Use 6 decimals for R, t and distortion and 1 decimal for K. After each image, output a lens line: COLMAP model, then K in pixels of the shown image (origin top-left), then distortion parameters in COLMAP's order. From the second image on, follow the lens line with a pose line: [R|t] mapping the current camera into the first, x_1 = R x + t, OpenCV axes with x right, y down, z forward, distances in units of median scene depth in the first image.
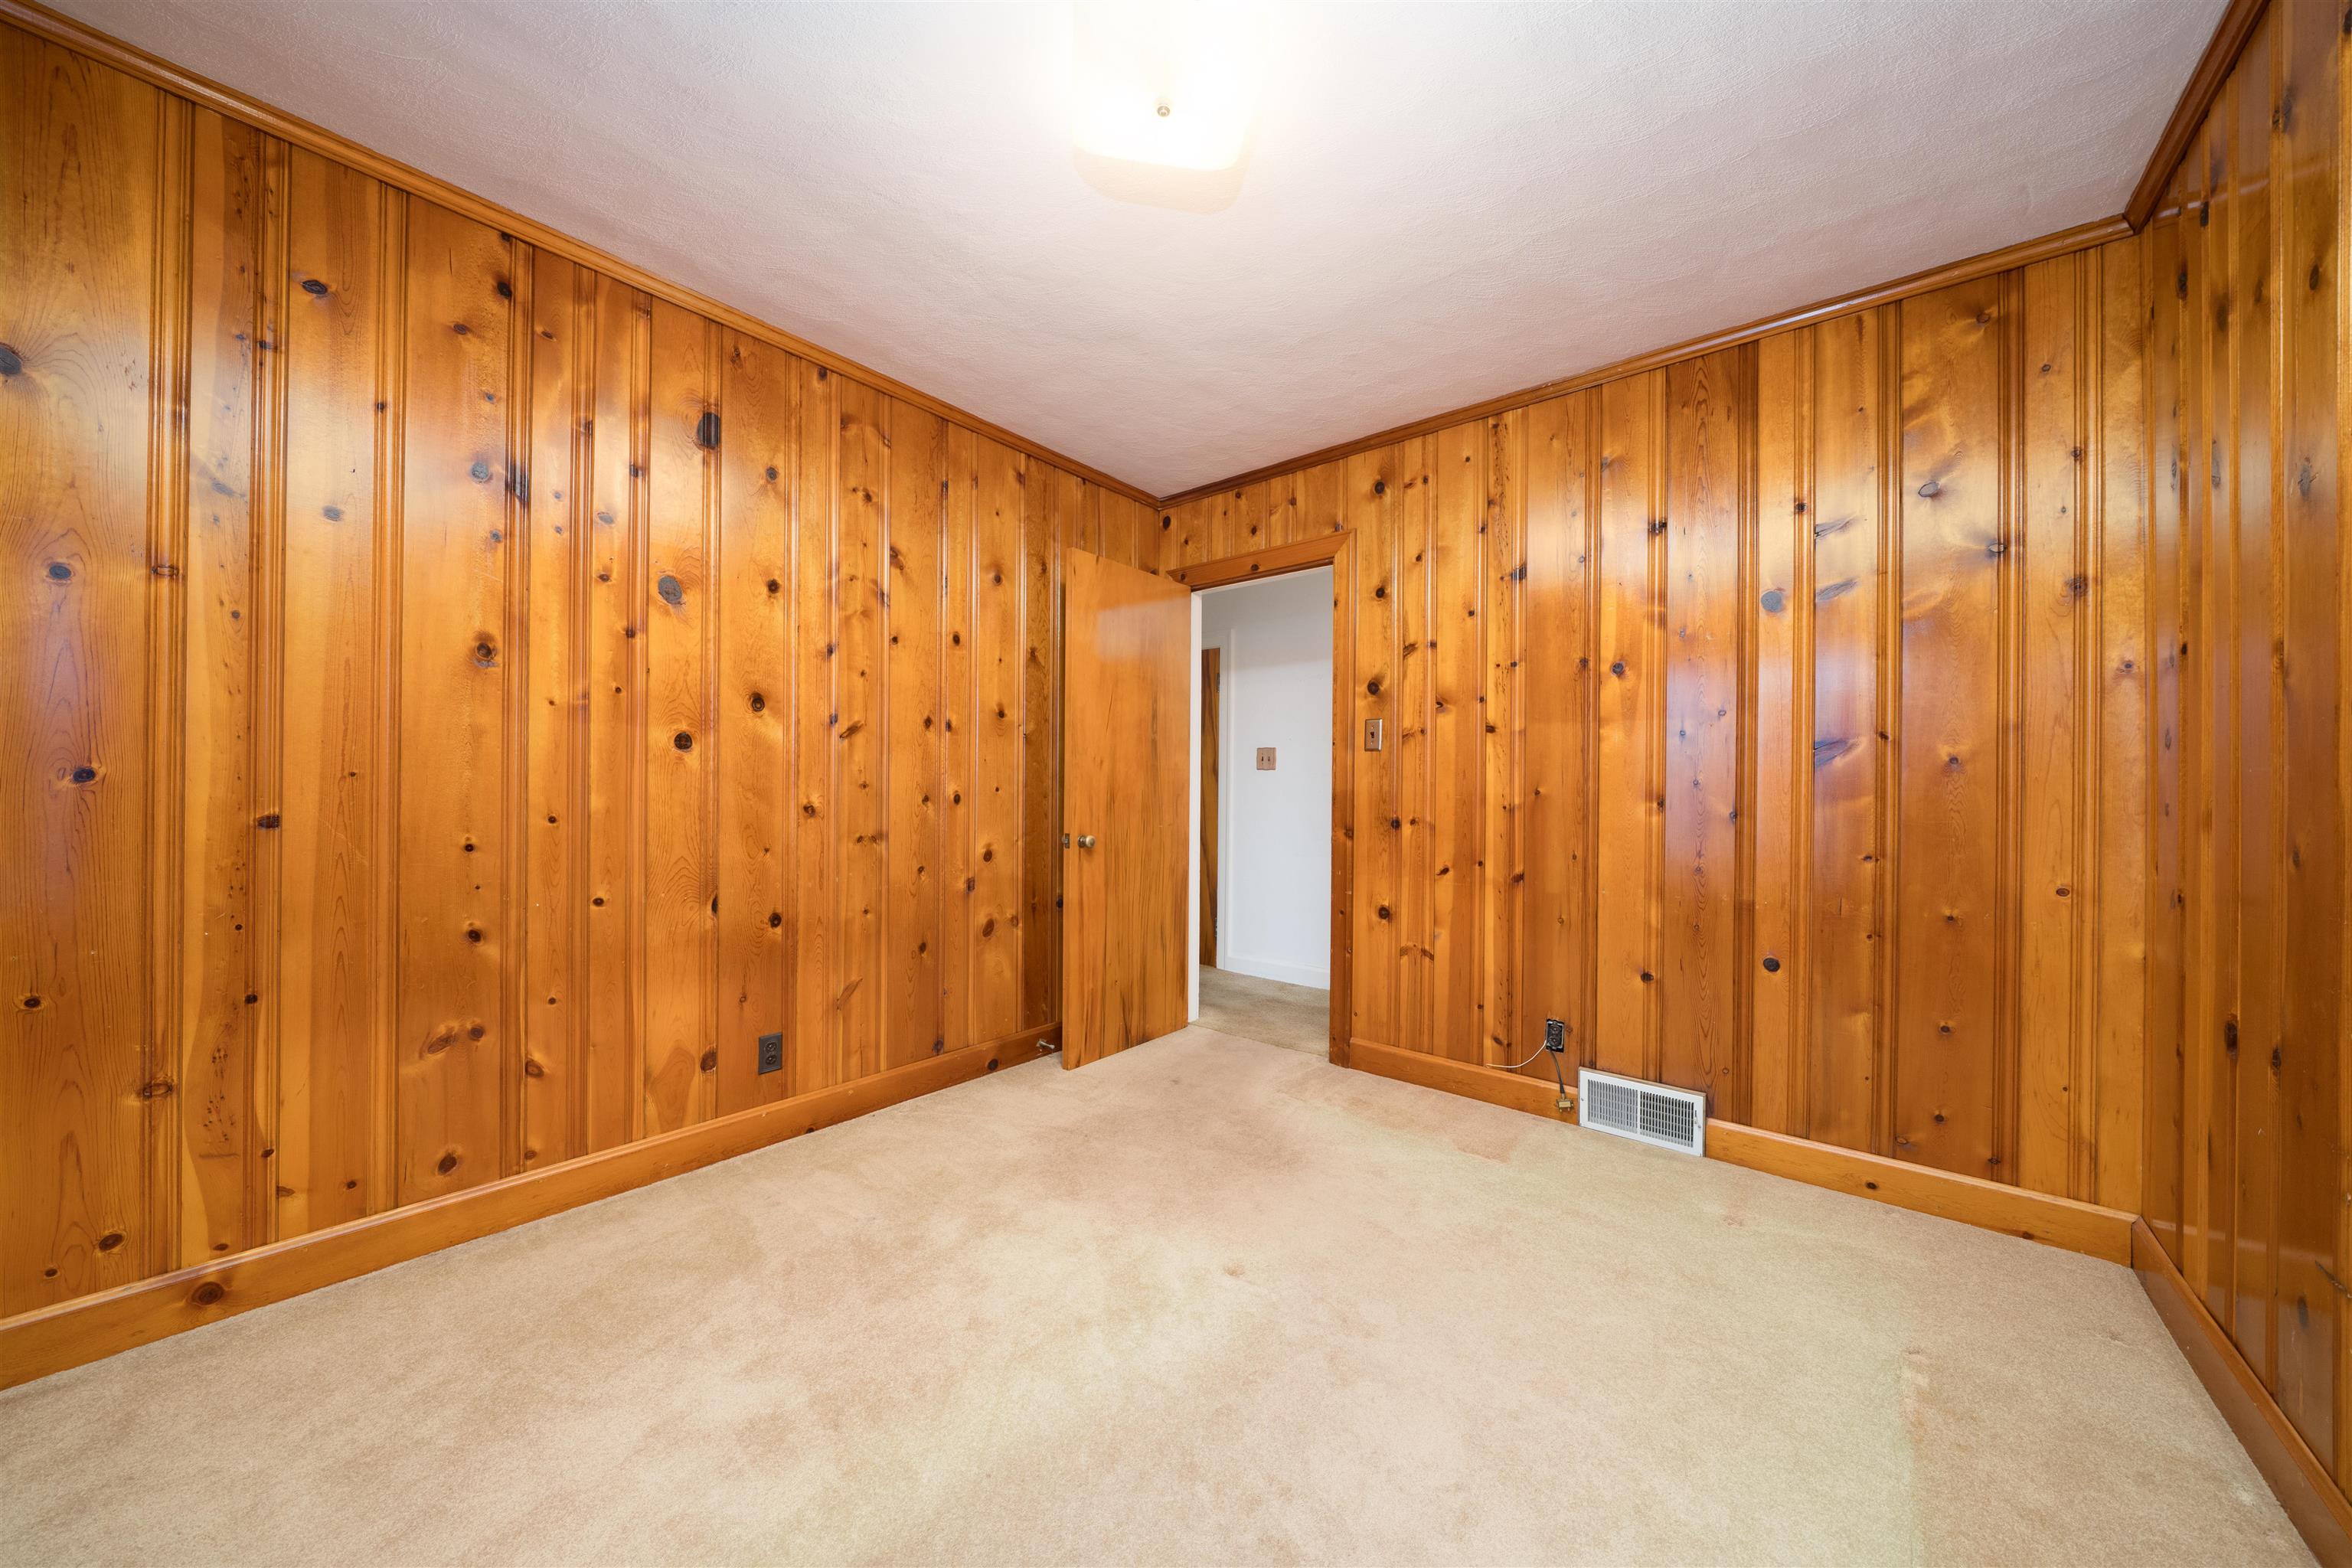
lens RADIAL K [[806.3, 0, 1169.1], [0, 806.3, 789.9], [0, 0, 1]] dist [0.000135, -0.000006]
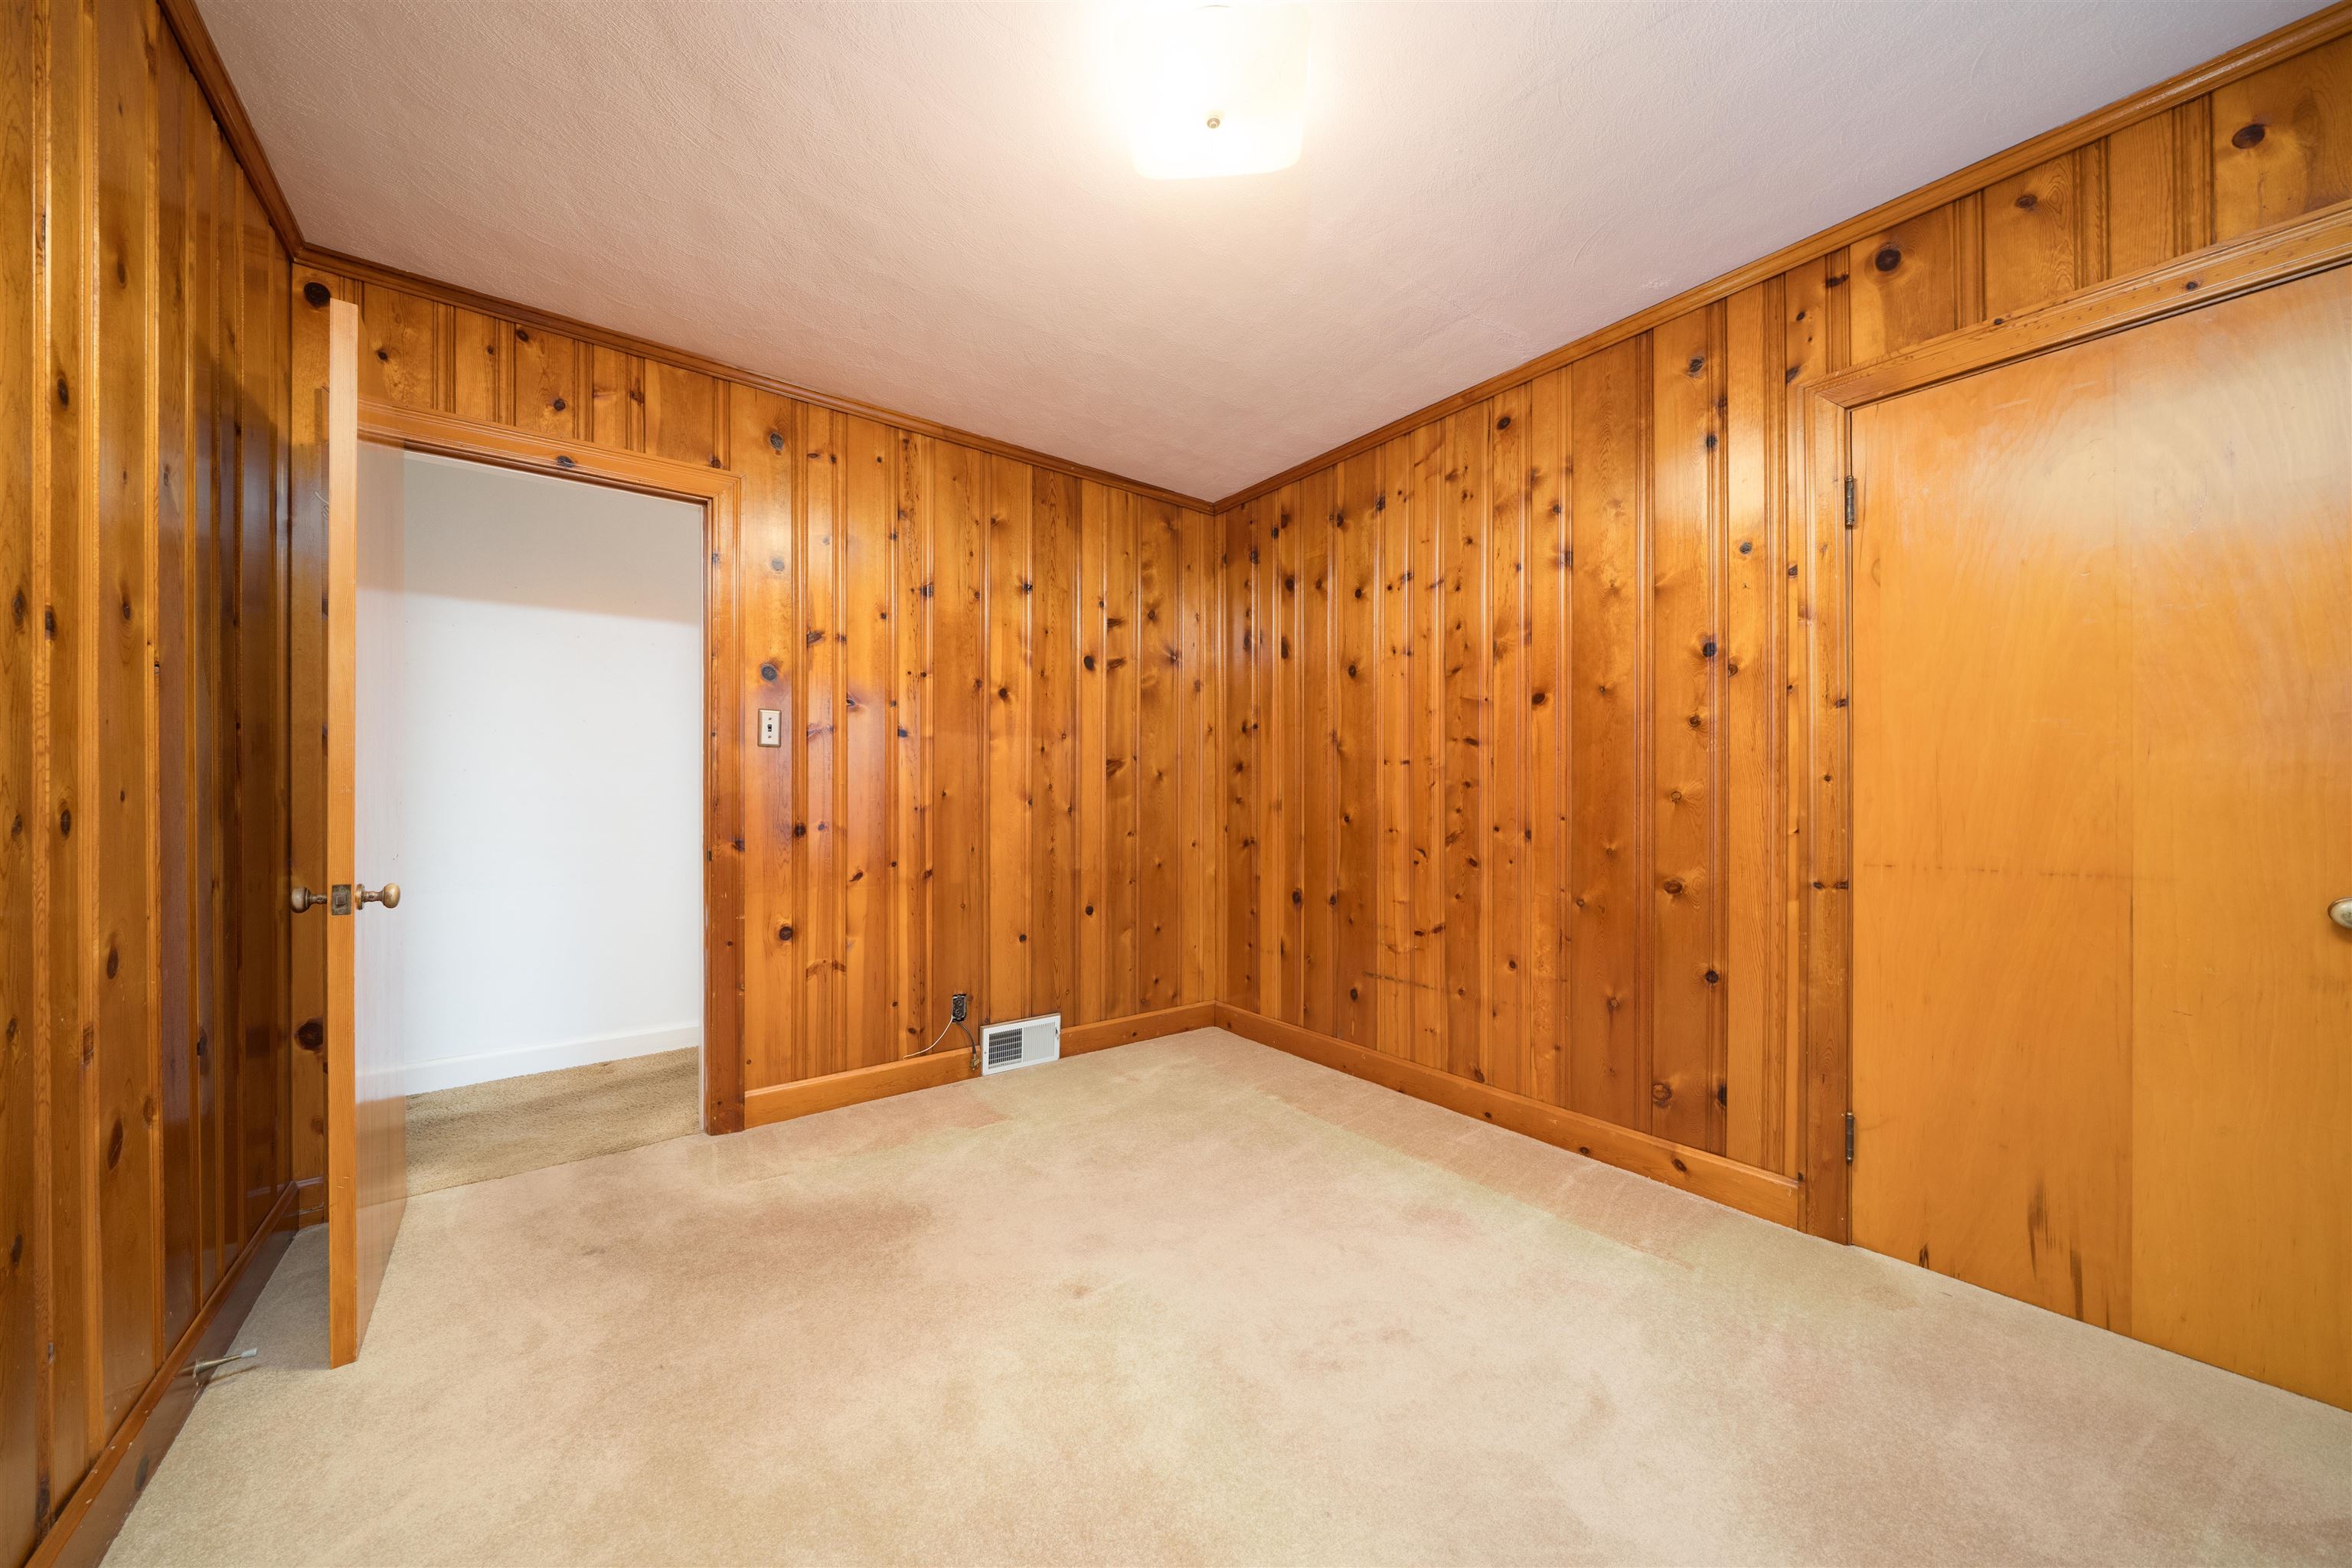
lens RADIAL K [[804.2, 0, 1171.7], [0, 804.2, 796.6], [0, 0, 1]] dist [-0.001255, -0.000166]
pose [[0.222772, -0.009075, 0.974828, -0.530529], [0.000082, 0.999957, 0.009290, -0.003642], [-0.974871, -0.001989, 0.222763, 0.434476]]
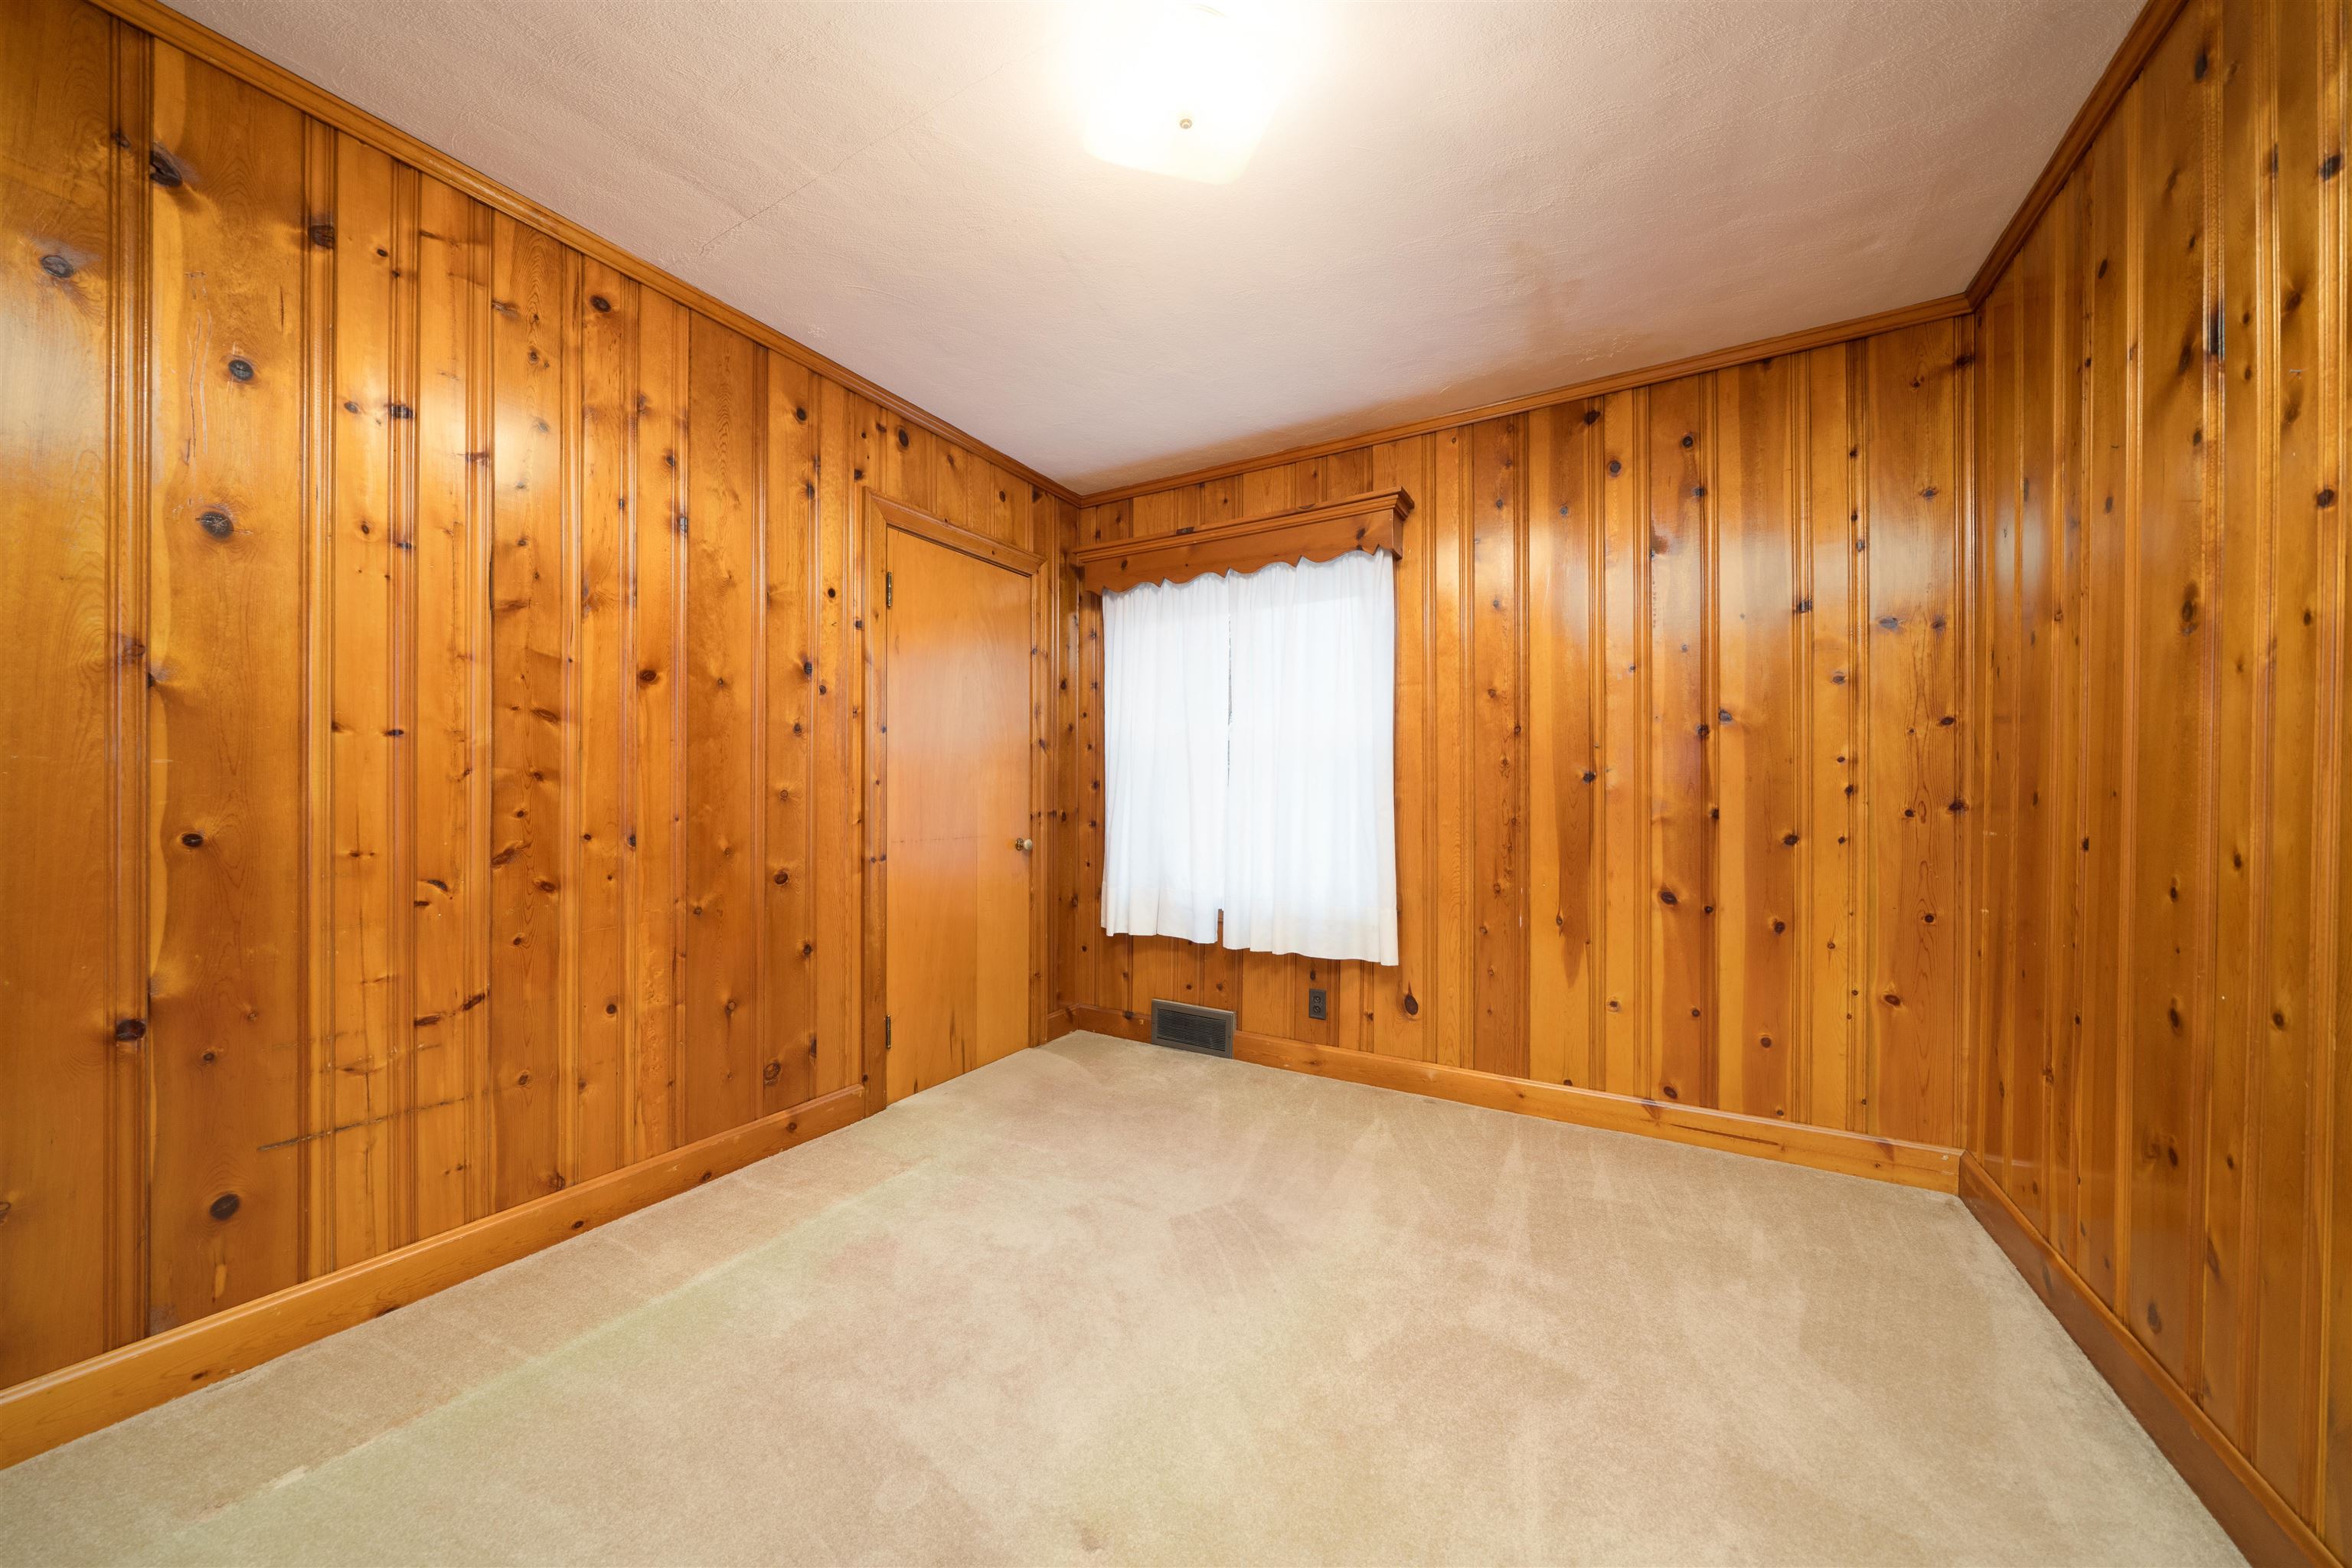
lens RADIAL K [[804.2, 0, 1171.7], [0, 804.2, 796.6], [0, 0, 1]] dist [-0.001255, -0.000166]
pose [[-0.987992, -0.015149, -0.153763, 0.079684], [-0.014820, 0.999885, -0.003289, 0.002432], [0.153795, -0.000970, -0.988102, 1.054960]]
